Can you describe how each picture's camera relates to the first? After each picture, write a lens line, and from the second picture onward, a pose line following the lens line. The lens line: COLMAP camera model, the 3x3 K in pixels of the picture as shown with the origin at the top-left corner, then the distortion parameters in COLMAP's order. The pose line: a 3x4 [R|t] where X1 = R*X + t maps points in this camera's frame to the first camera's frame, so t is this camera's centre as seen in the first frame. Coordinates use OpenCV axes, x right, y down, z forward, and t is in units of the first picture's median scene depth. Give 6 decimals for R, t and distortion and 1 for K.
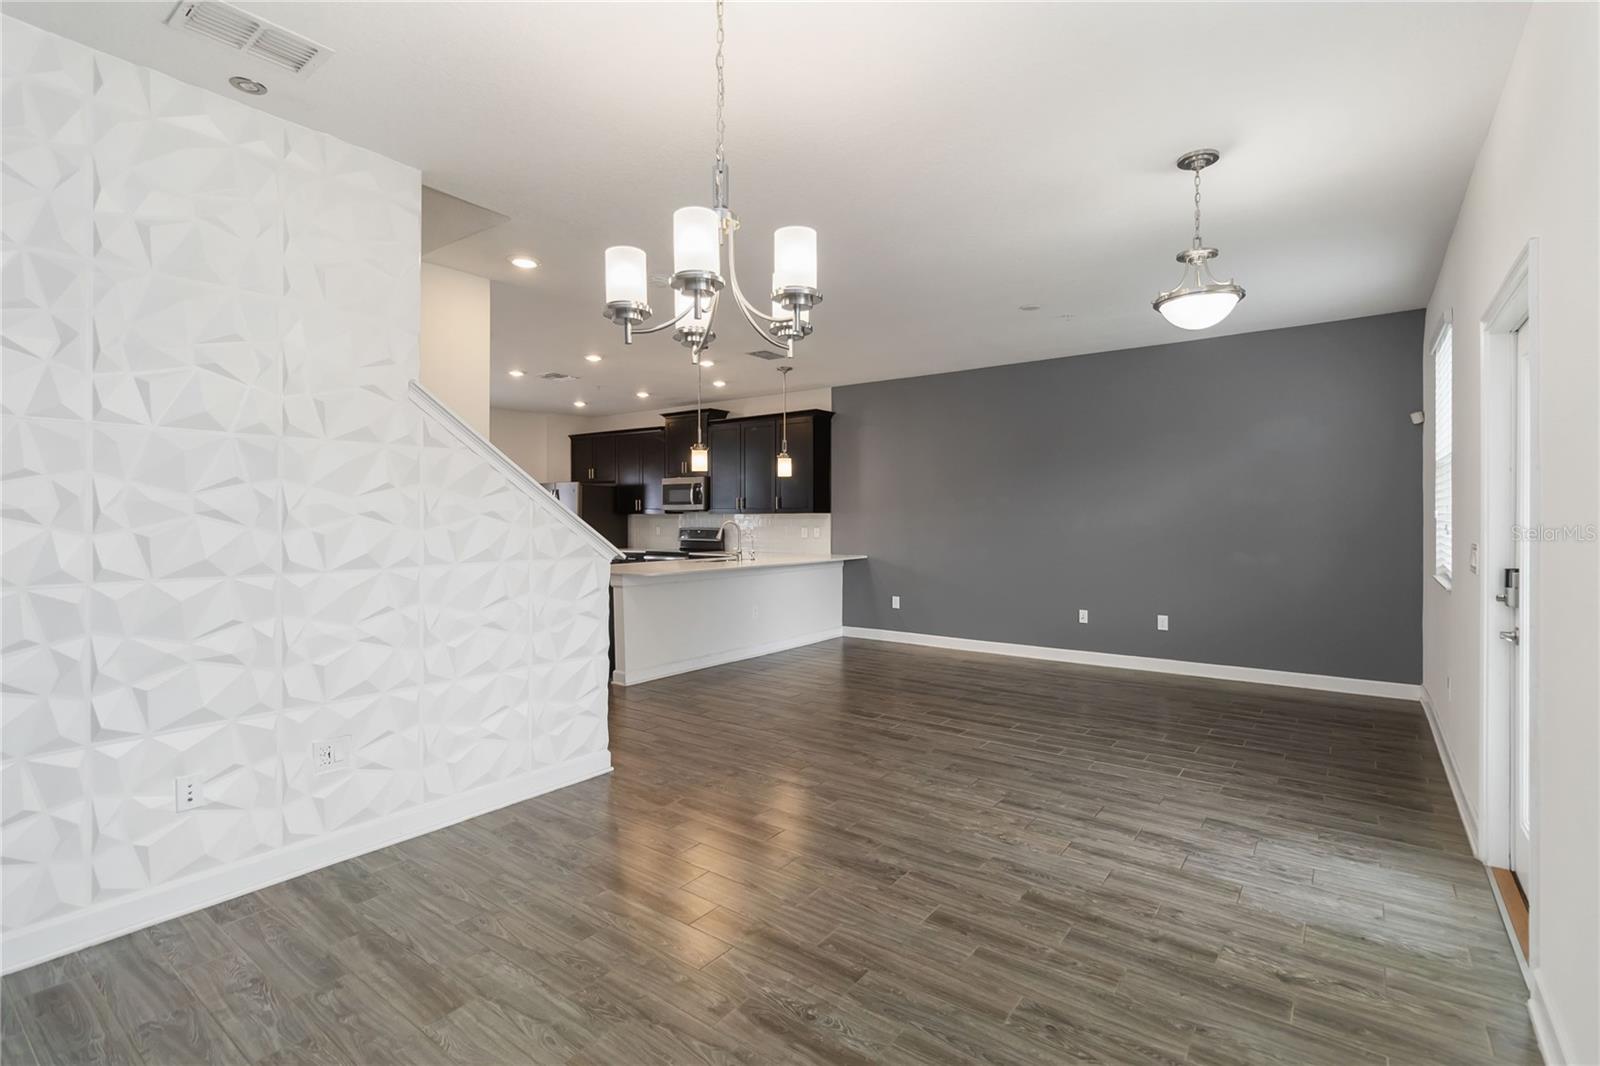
lens RADIAL K [[738.3, 0, 811.4], [0, 738.3, 511.4], [0, 0, 1]] dist [0.000151, -0.000176]
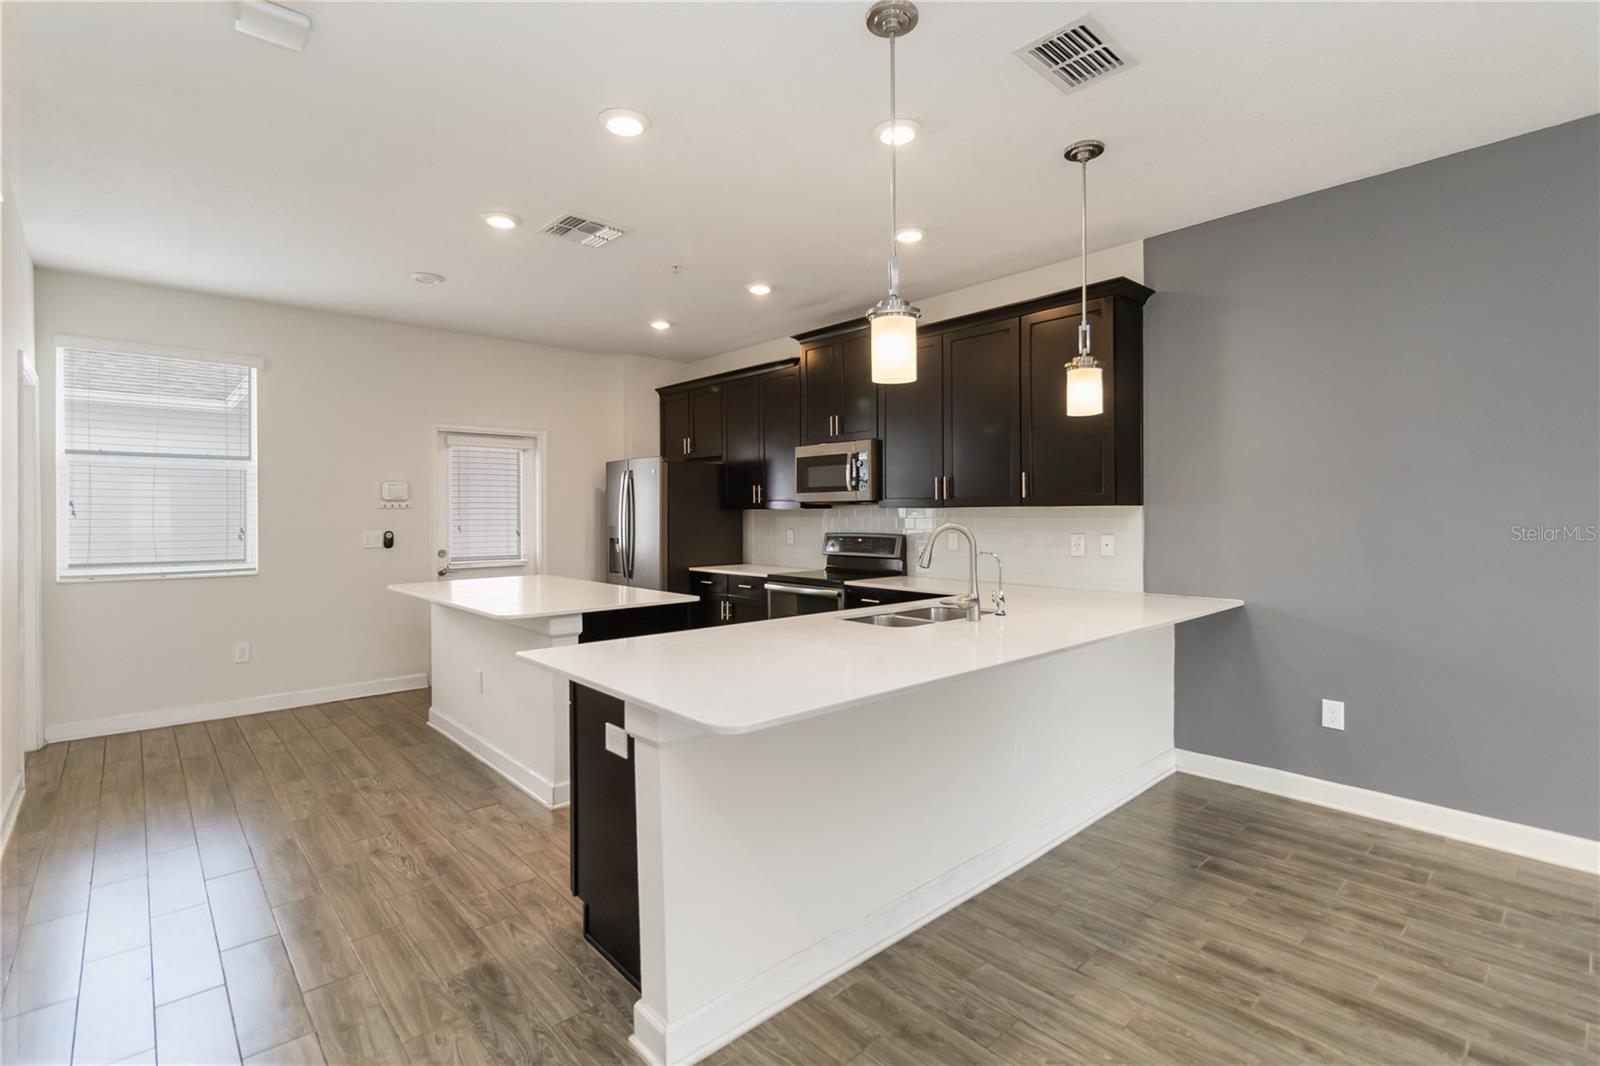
lens RADIAL K [[738.3, 0, 811.4], [0, 738.3, 511.4], [0, 0, 1]] dist [0.000151, -0.000176]
pose [[0.982686, -0.003284, -0.185250, -0.098148], [0.004338, 0.999977, 0.005284, 0.003003], [0.185228, -0.005996, 0.982677, 0.512069]]
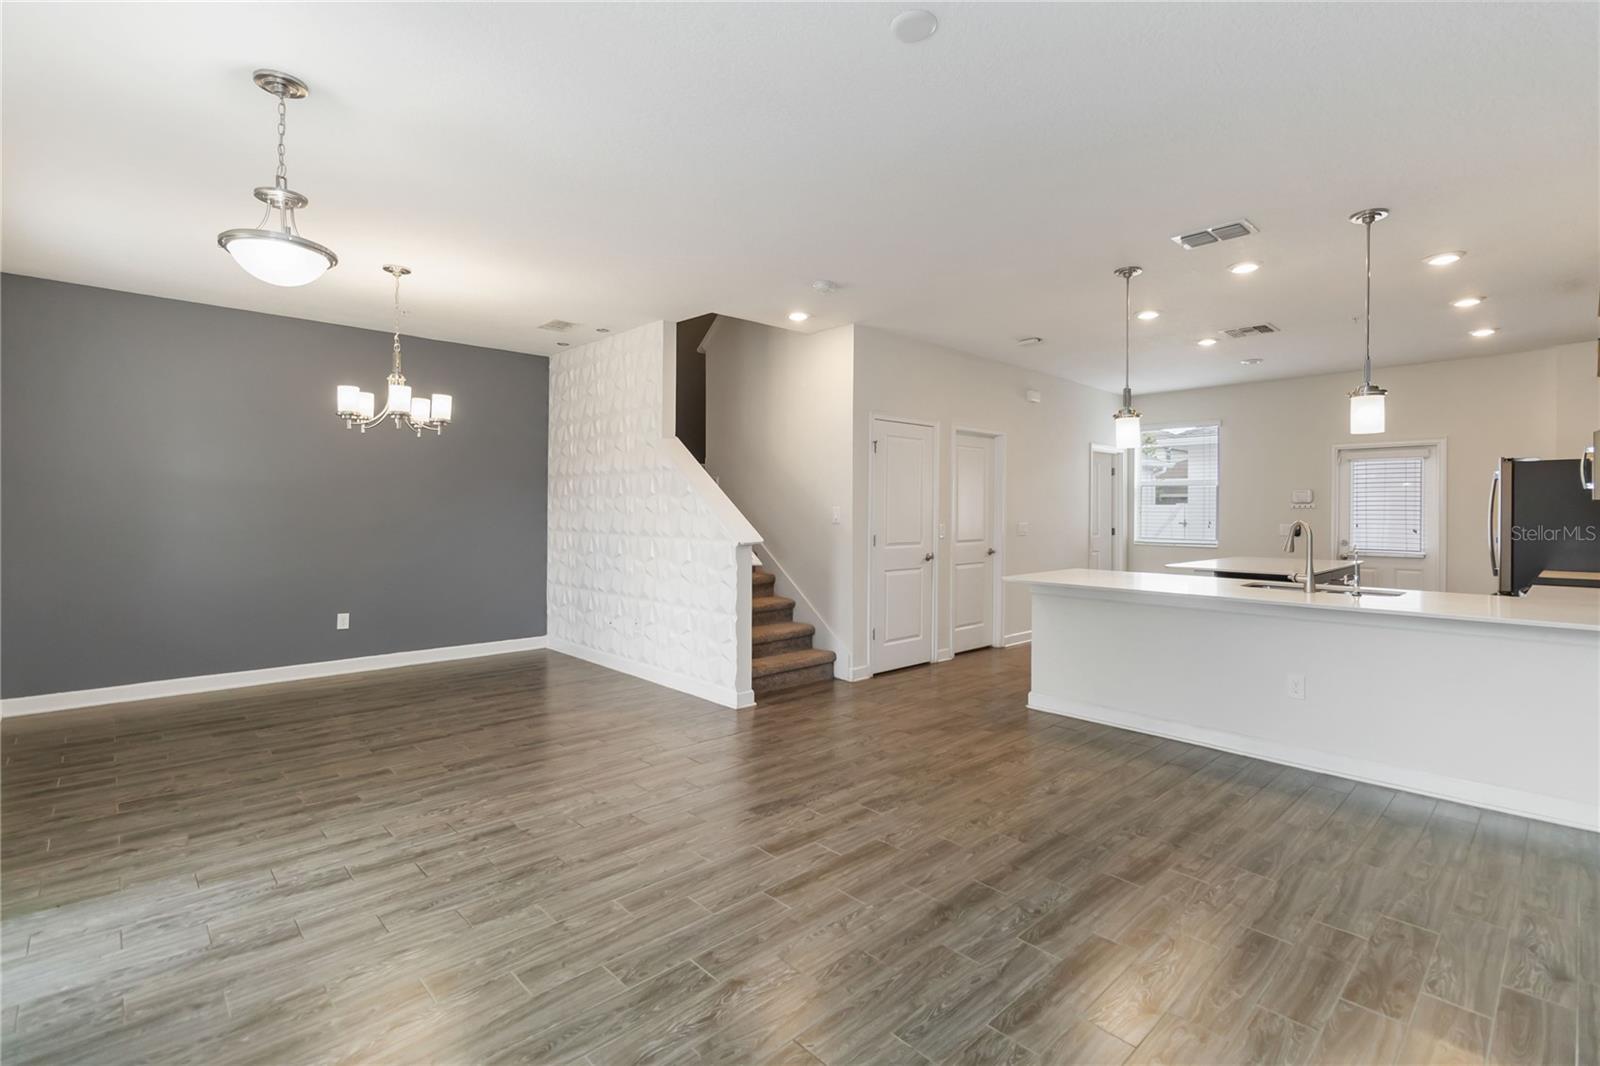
lens RADIAL K [[738.3, 0, 811.4], [0, 738.3, 511.4], [0, 0, 1]] dist [0.000151, -0.000176]
pose [[-0.166450, 0.001821, -0.986048, 0.460463], [0.000565, 0.999998, 0.001751, 0.003806], [0.986050, -0.000266, -0.166450, 0.640750]]
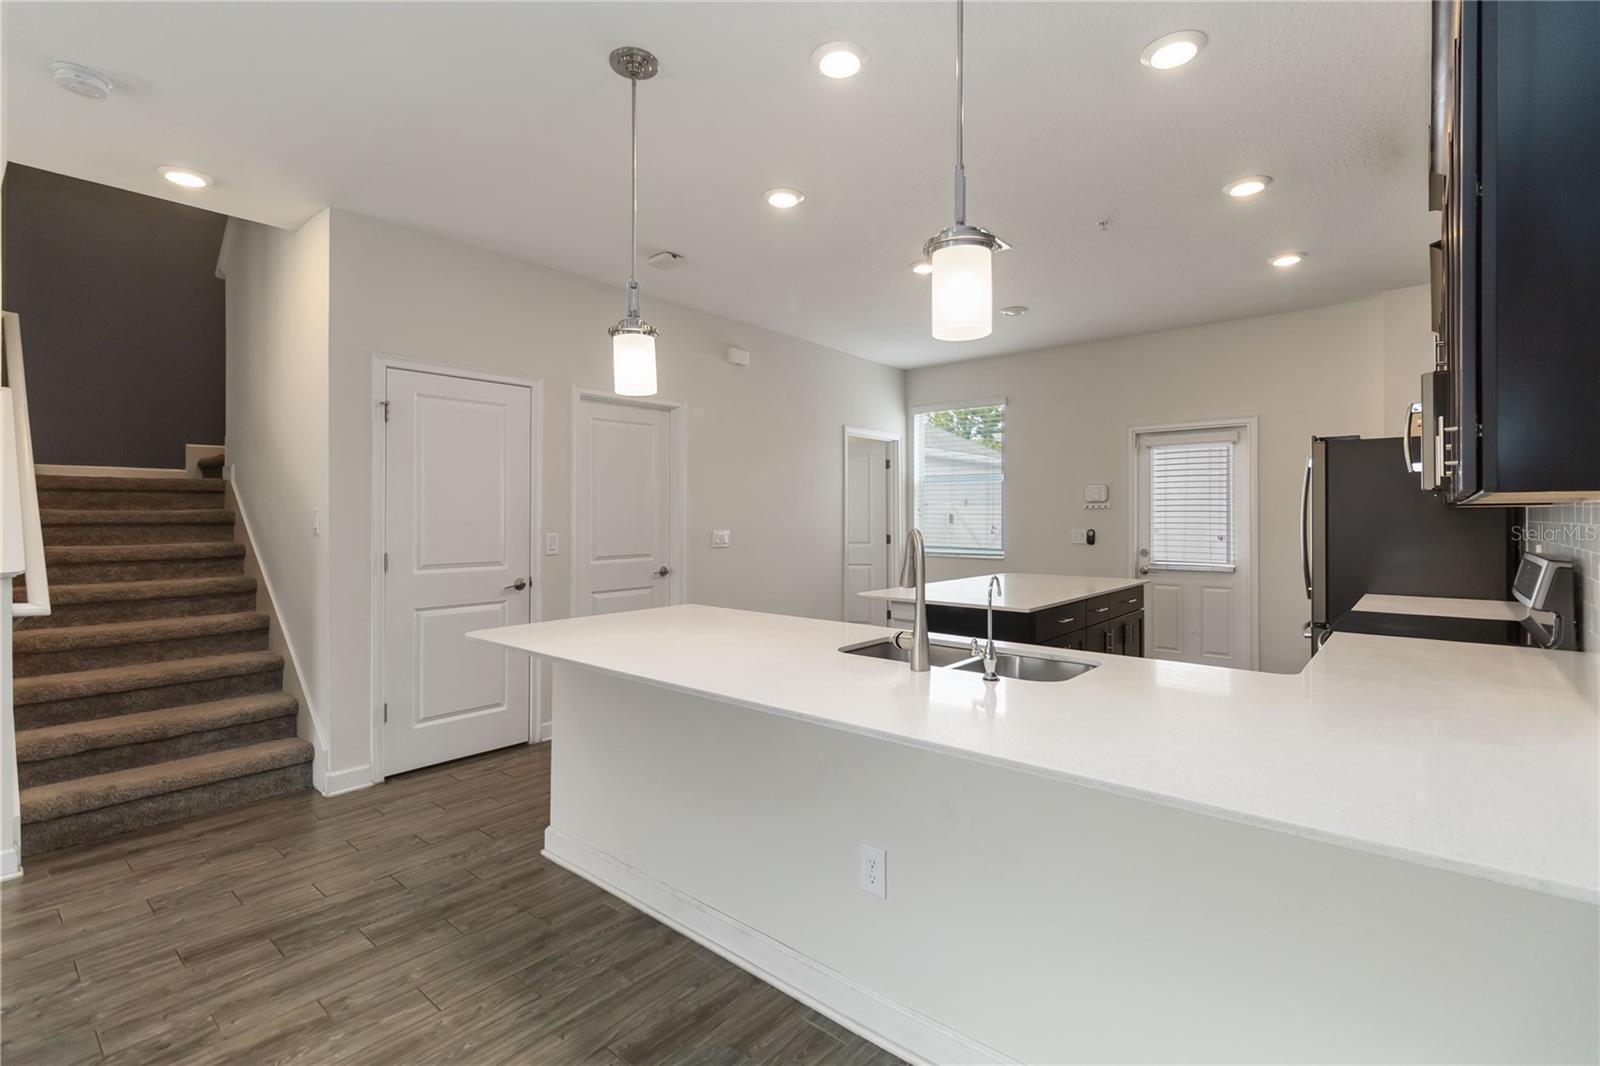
lens RADIAL K [[738.3, 0, 811.4], [0, 738.3, 511.4], [0, 0, 1]] dist [0.000151, -0.000176]
pose [[-0.056531, -0.003539, -0.998395, 0.169727], [0.005095, 0.999980, -0.003833, 0.005903], [0.998388, -0.005303, -0.056512, 0.866708]]
